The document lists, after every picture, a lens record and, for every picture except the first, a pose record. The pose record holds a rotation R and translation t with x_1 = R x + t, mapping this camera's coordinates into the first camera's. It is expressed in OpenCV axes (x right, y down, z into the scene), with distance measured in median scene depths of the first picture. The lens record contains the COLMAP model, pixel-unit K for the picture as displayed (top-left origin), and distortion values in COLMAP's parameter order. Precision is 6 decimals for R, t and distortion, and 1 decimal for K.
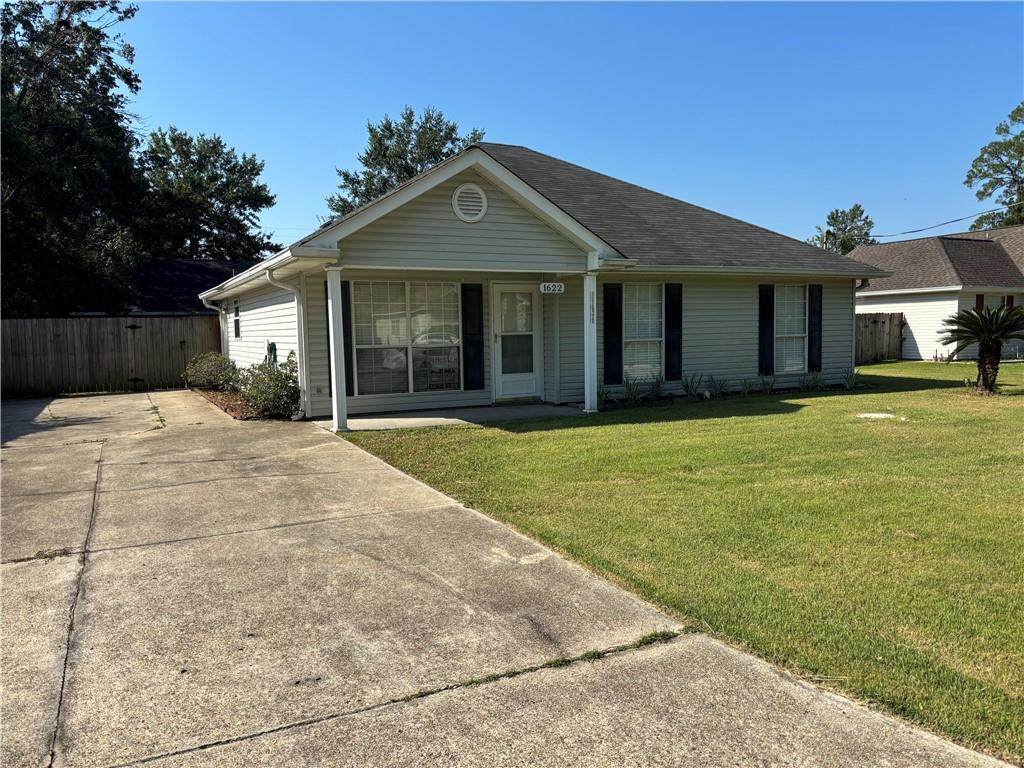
lens RADIAL K [[784.2, 0, 512.0], [0, 784.2, 384.0], [0, 0, 1]] dist [-0.000152, -0.000269]
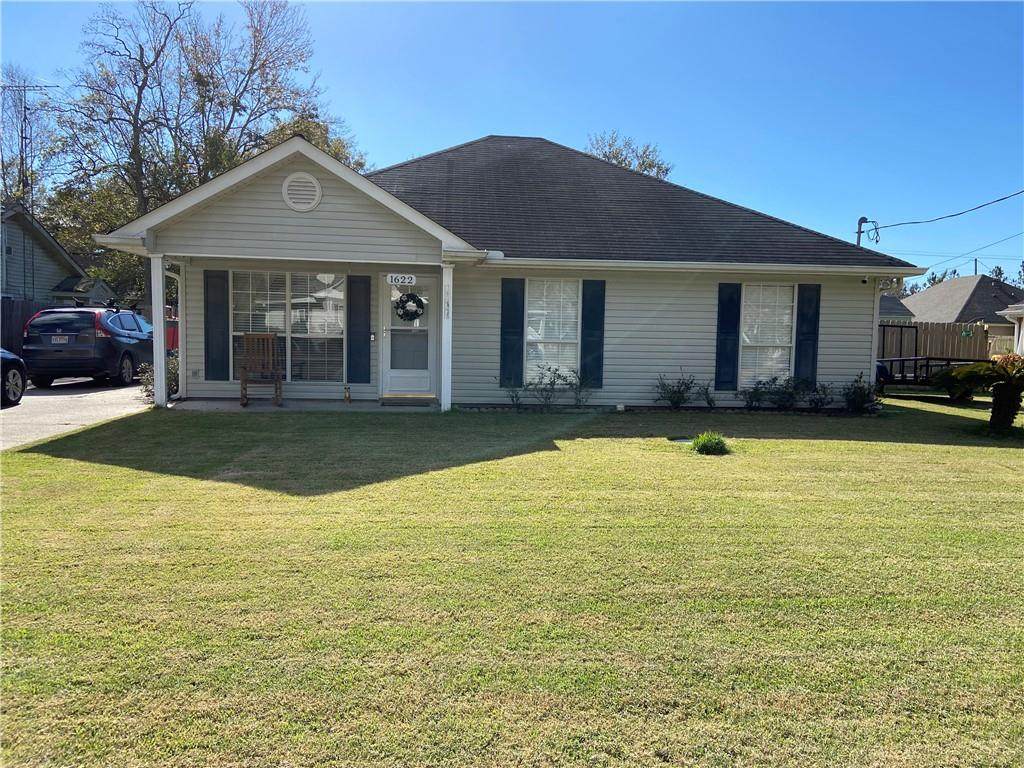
lens RADIAL K [[735.8, 0, 512.0], [0, 735.8, 384.0], [0, 0, 1]] dist [0.007912, 0.001655]
pose [[0.933661, 0.066948, -0.351844, 0.460396], [-0.063542, 0.997753, 0.021236, -0.023052], [0.352476, 0.002530, 0.935818, 0.198235]]
